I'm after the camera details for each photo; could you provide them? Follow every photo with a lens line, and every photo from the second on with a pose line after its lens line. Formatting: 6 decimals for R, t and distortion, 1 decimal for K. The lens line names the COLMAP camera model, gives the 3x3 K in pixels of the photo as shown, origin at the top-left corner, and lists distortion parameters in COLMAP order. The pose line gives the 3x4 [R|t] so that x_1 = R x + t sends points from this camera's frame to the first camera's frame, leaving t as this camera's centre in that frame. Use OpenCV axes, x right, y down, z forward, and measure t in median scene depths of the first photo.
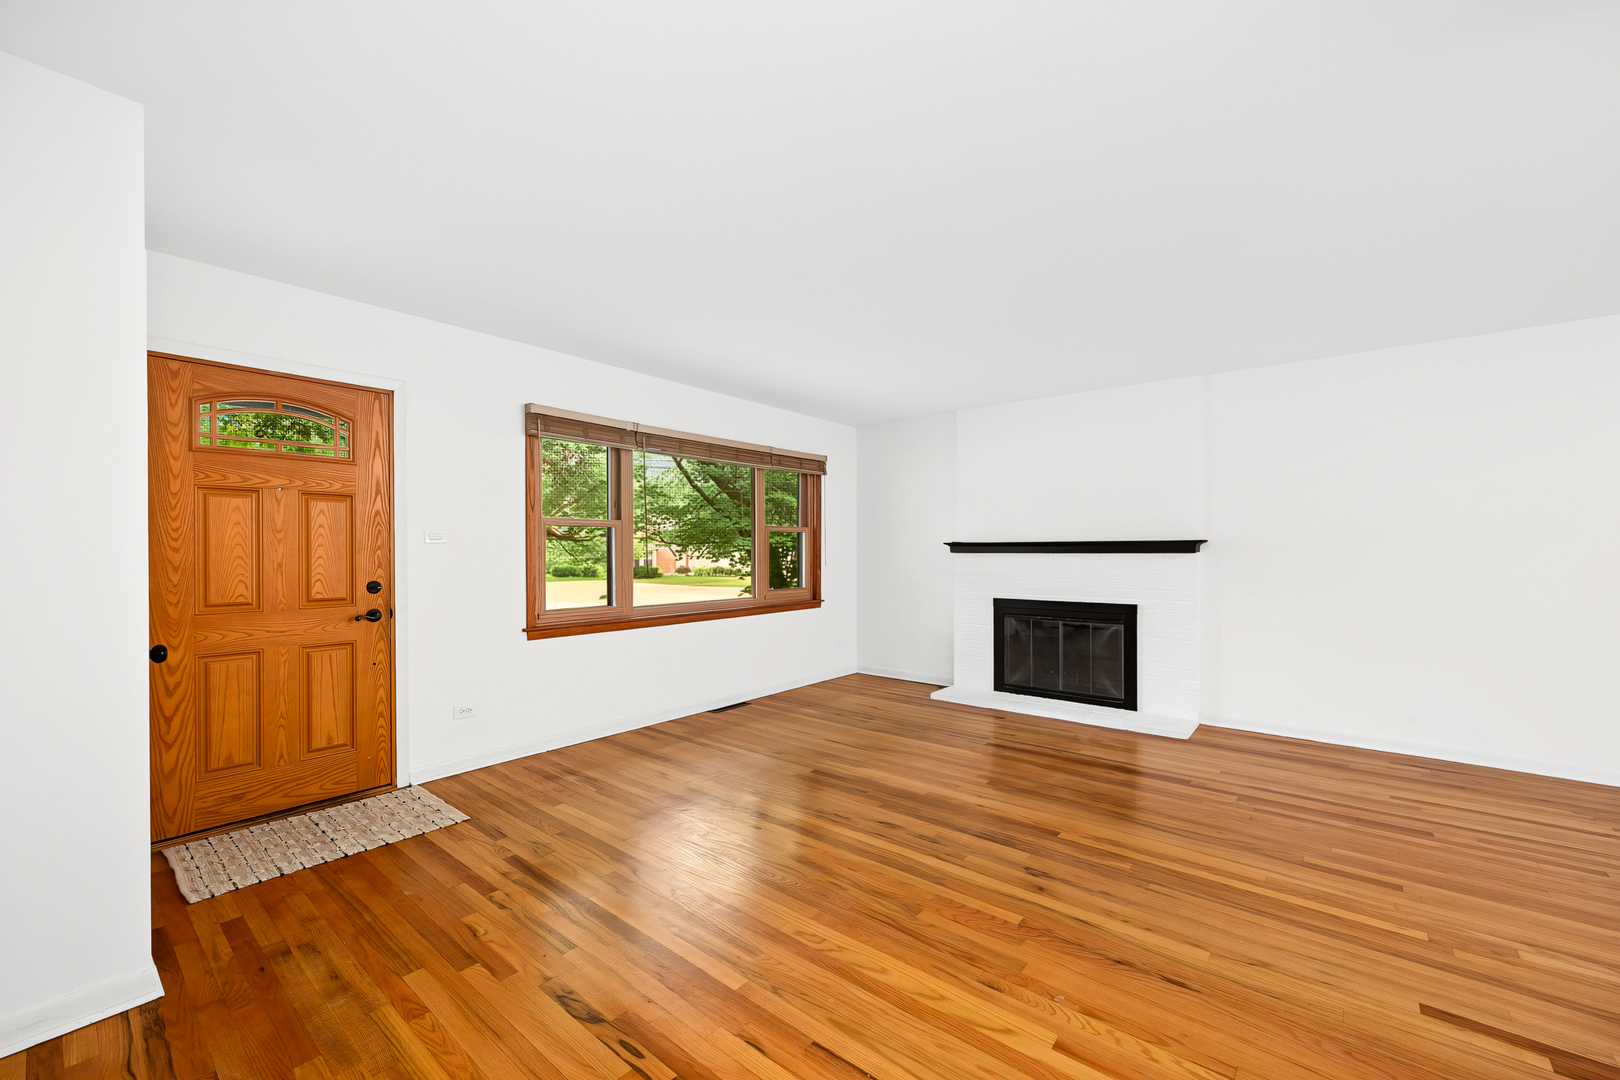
lens RADIAL K [[647.4, 0, 799.1], [0, 647.4, 542.5], [0, 0, 1]] dist [0.000858, -0.000139]
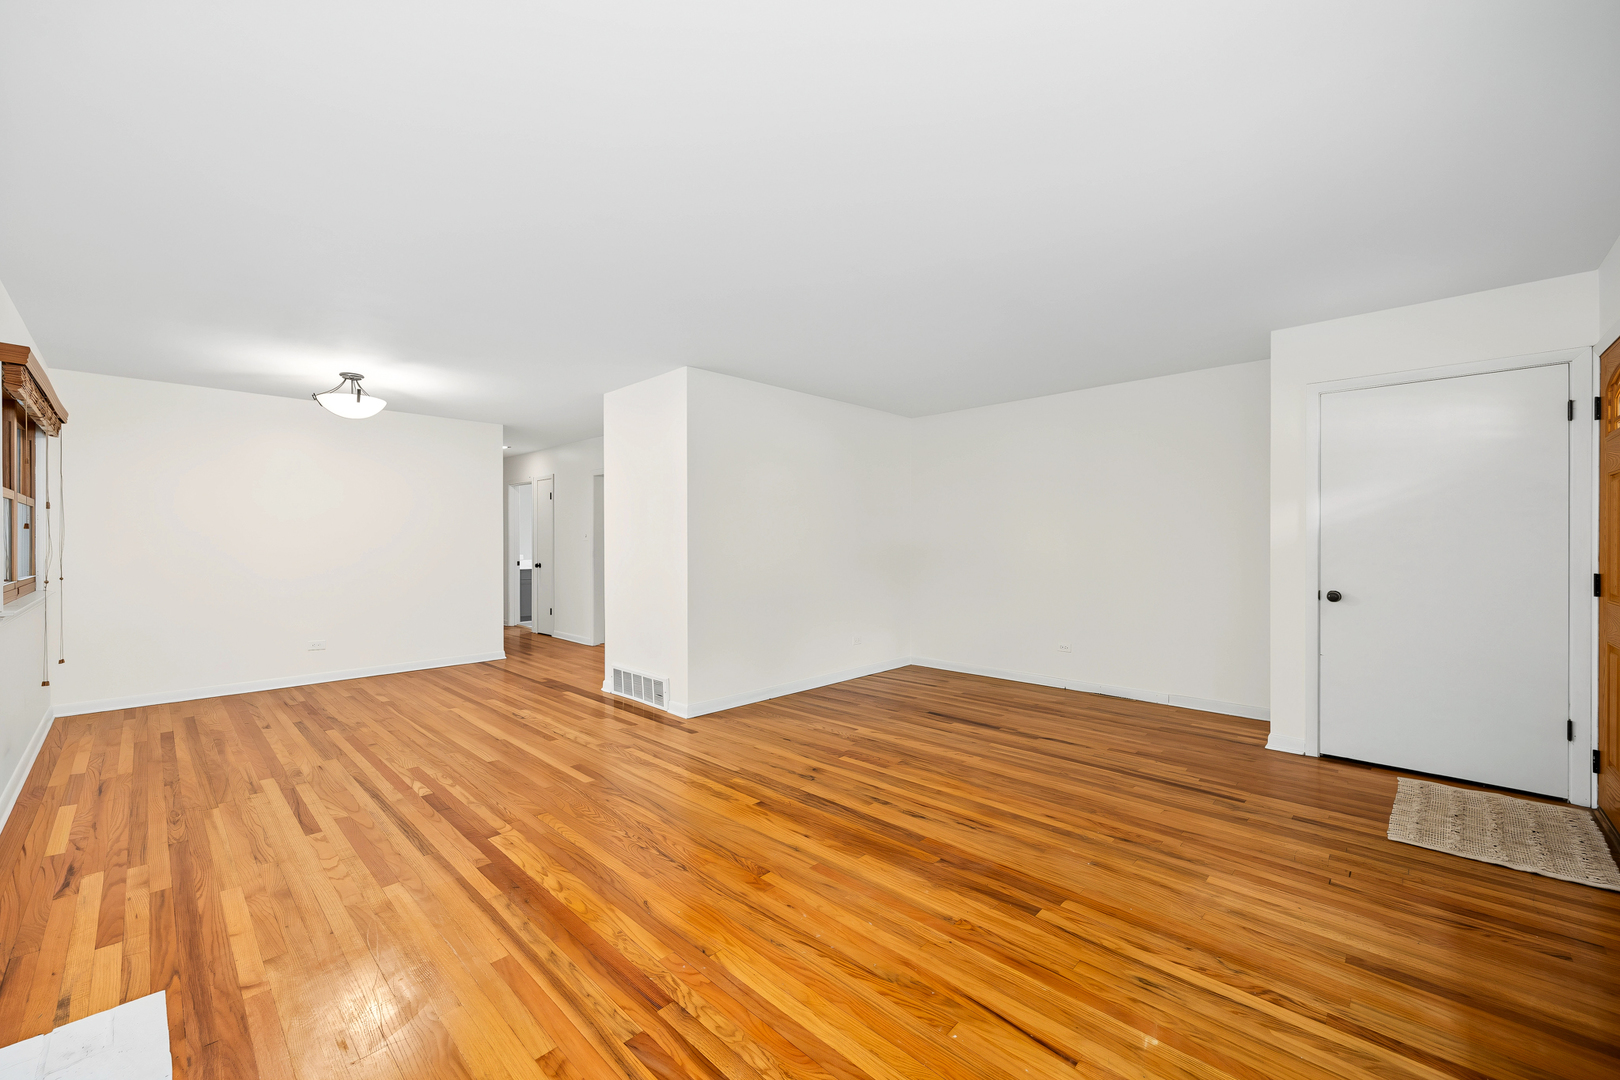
lens RADIAL K [[647.4, 0, 799.1], [0, 647.4, 542.5], [0, 0, 1]] dist [0.000858, -0.000139]
pose [[-0.997534, 0.004238, 0.070059, 0.214391], [0.003829, 0.999975, -0.005968, 0.017758], [-0.070083, -0.005685, -0.997525, 1.766851]]
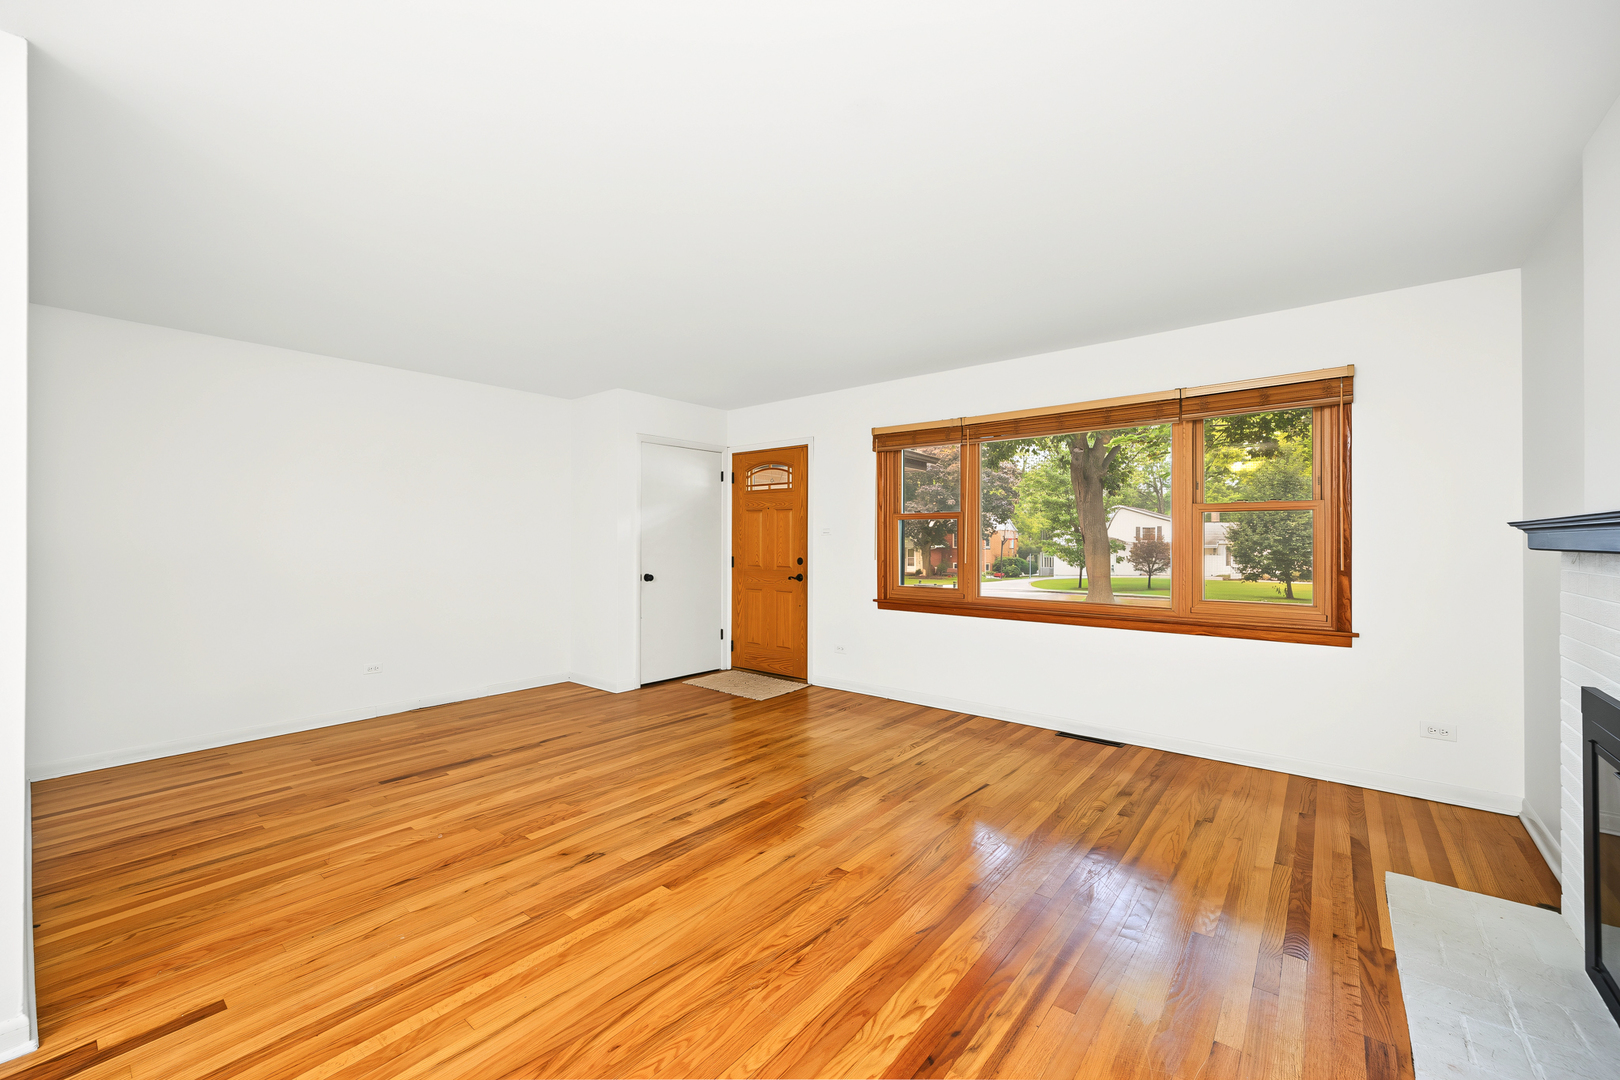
lens RADIAL K [[637.1, 0, 810.0], [0, 637.1, 540.0], [0, 0, 1]] dist [0.001317, 0.000168]
pose [[0.019464, 0.003933, -0.999803, 1.029950], [0.010253, 0.999939, 0.004133, 0.005833], [0.999758, -0.010331, 0.019422, 0.994032]]
